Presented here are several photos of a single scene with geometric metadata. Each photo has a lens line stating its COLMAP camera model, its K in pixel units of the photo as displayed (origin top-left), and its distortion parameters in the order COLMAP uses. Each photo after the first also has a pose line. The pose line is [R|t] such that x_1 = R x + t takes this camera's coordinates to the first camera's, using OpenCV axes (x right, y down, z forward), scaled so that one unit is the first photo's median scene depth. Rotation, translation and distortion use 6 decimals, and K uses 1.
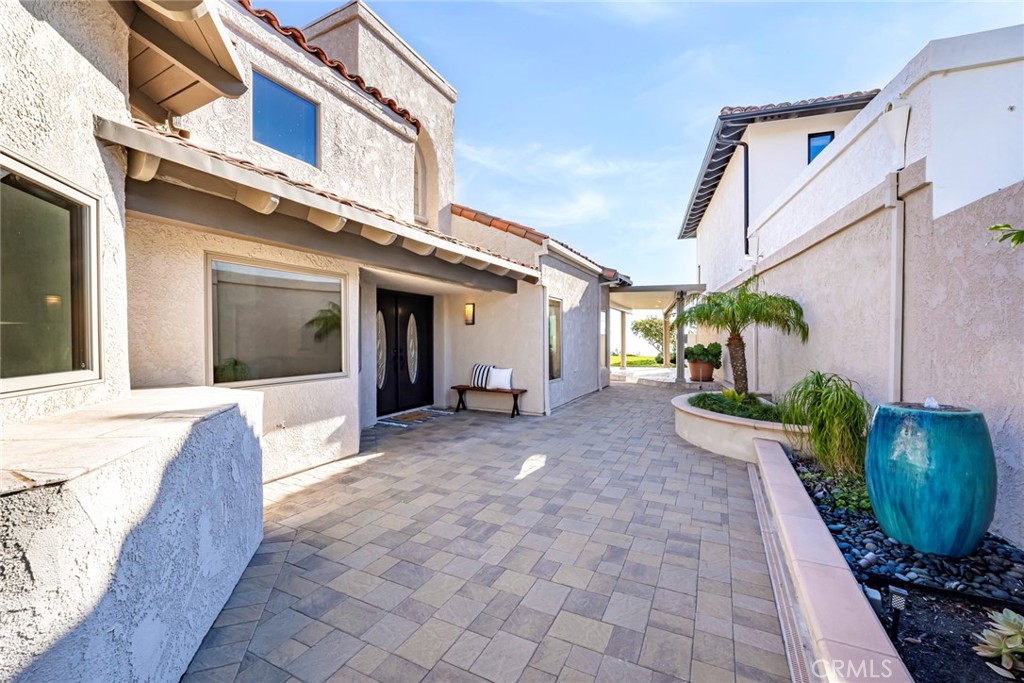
lens RADIAL K [[408.4, 0, 512.0], [0, 408.4, 341.5], [0, 0, 1]] dist [-0.000486, -0.000026]
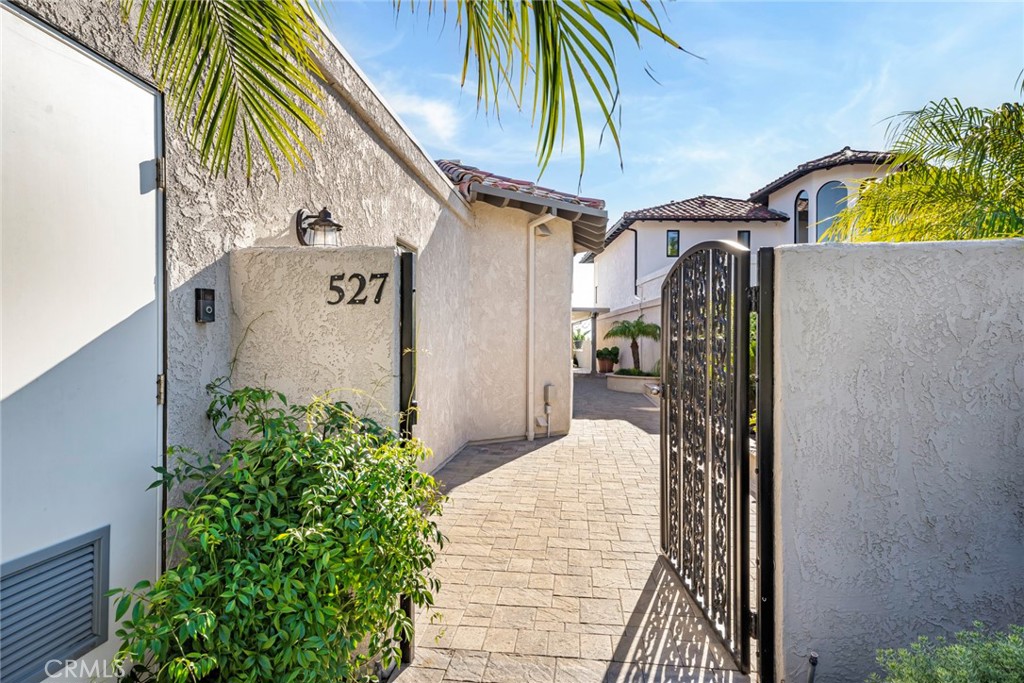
lens RADIAL K [[567.5, 0, 512.0], [0, 567.5, 341.5], [0, 0, 1]] dist [0.000315, 0.000001]
pose [[0.940854, 0.010622, 0.338644, -1.028492], [-0.005163, 0.999842, -0.017016, 0.037312], [-0.338772, 0.014261, 0.940761, -1.530356]]
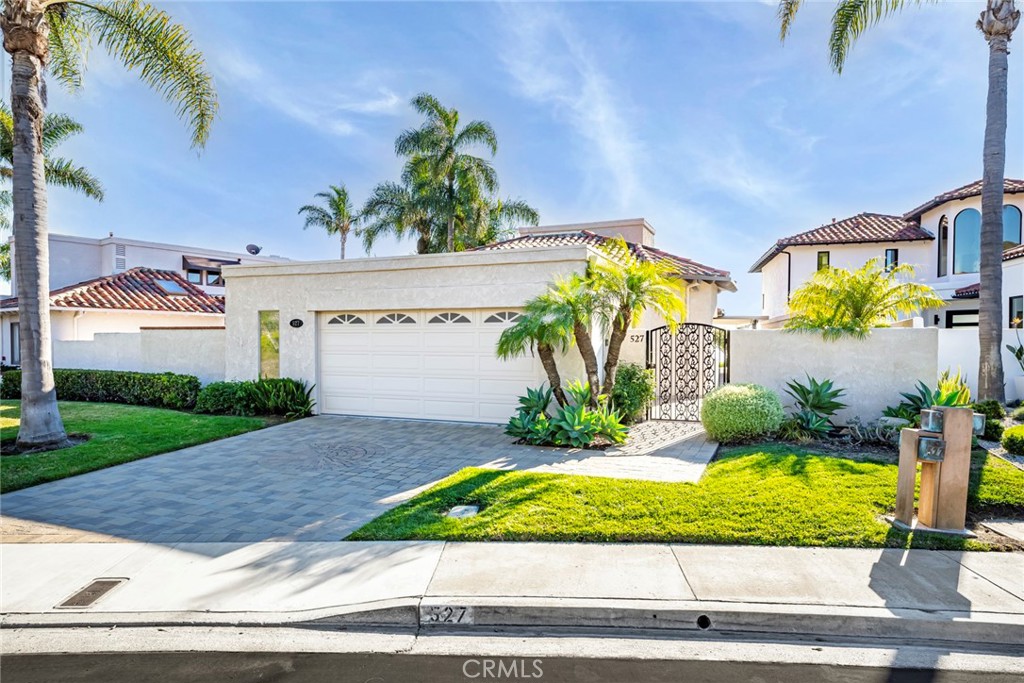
lens RADIAL K [[609.0, 0, 512.0], [0, 609.0, 341.5], [0, 0, 1]] dist [-0.001352, -0.000630]
pose [[0.997969, 0.014959, 0.061921, -1.473058], [-0.014260, 0.999830, -0.011711, 0.035111], [-0.062085, 0.010804, 0.998012, -2.905086]]
